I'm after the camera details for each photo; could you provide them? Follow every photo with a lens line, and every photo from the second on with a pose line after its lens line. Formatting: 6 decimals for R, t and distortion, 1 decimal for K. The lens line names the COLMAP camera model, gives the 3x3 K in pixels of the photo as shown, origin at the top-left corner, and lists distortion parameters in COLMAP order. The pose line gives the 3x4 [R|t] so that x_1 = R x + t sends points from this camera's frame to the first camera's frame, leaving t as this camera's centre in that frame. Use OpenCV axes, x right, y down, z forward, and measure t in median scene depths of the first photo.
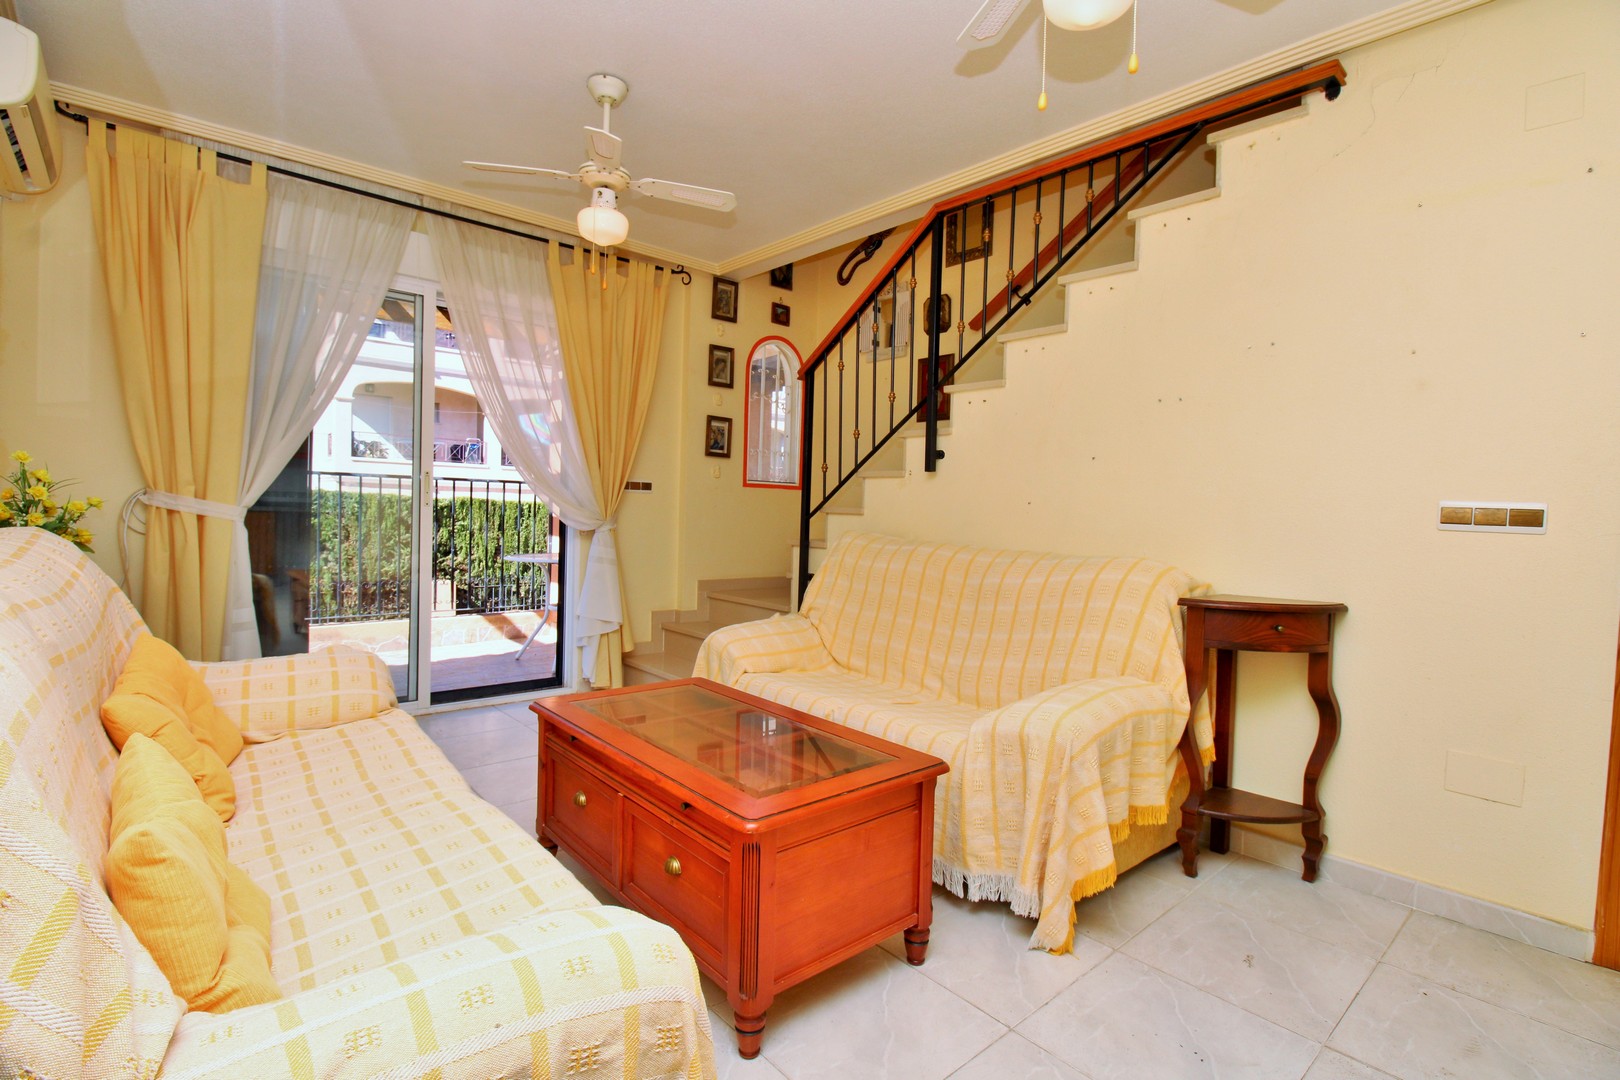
lens RADIAL K [[768.7, 0, 798.0], [0, 768.7, 540.9], [0, 0, 1]] dist [-0.012737, -0.006407]
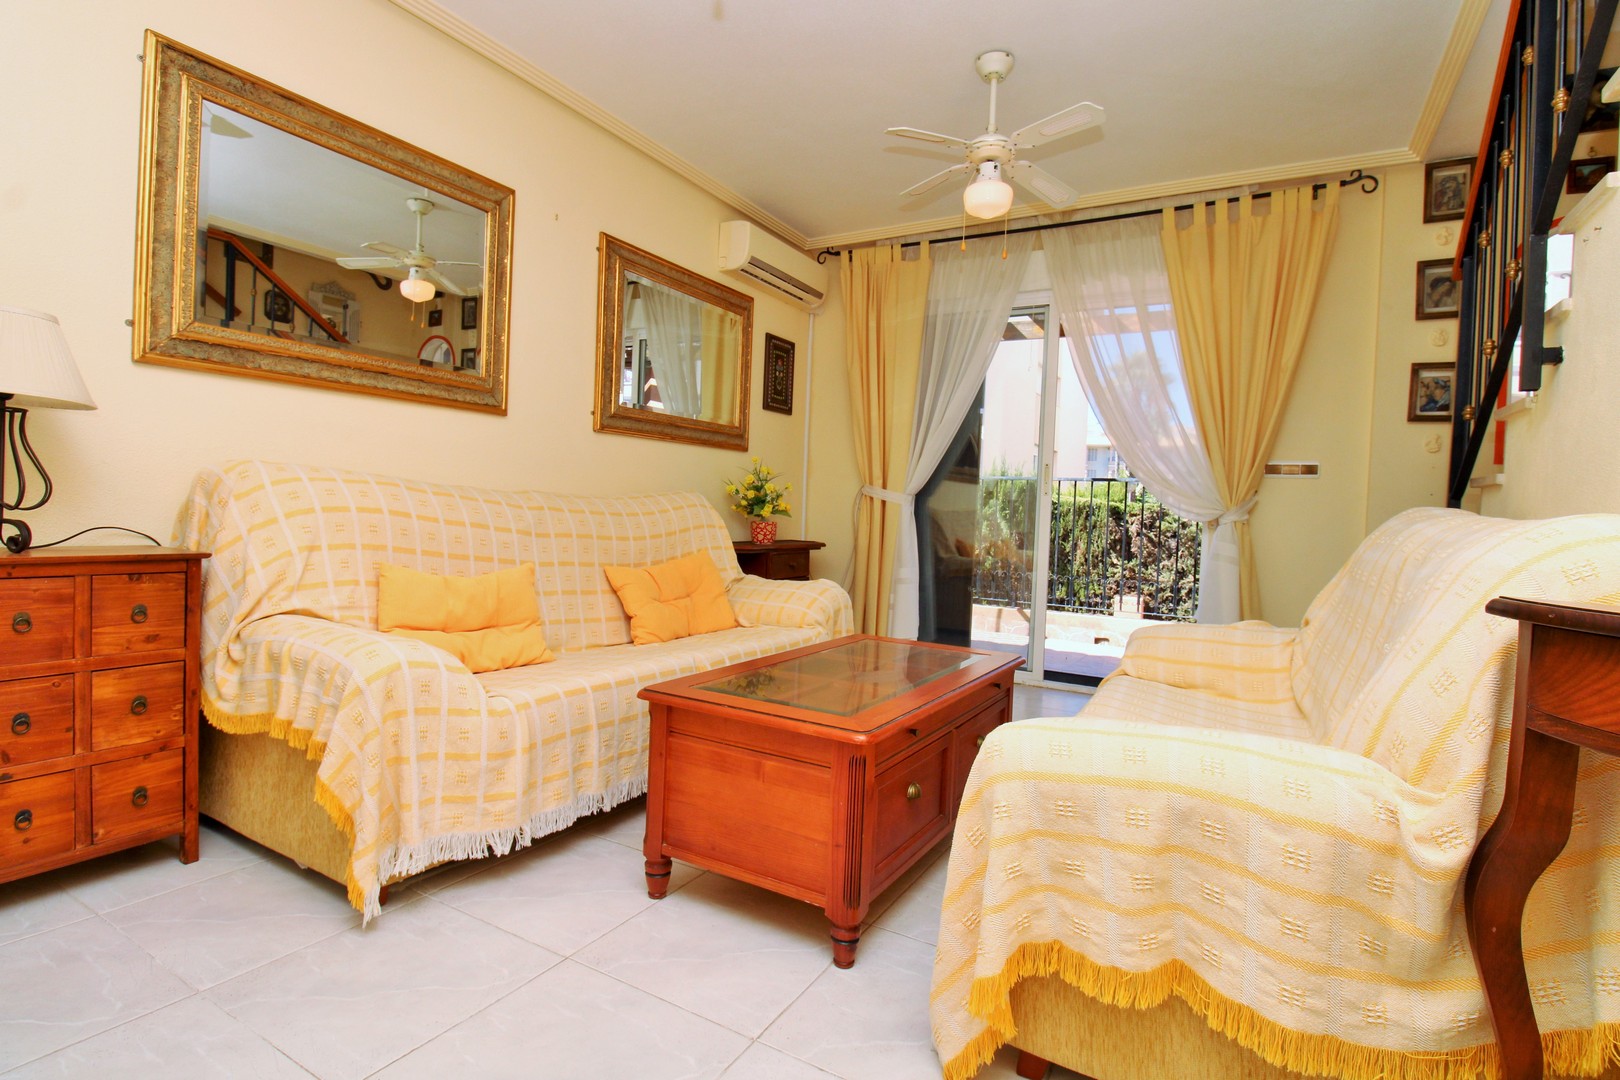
lens RADIAL K [[768.7, 0, 793.2], [0, 768.7, 550.4], [0, 0, 1]] dist [-0.012737, -0.006407]
pose [[0.324255, 0.036128, -0.945280, 0.465891], [-0.064872, 0.997767, 0.015881, 0.041953], [0.943743, 0.056173, 0.325874, 0.318583]]
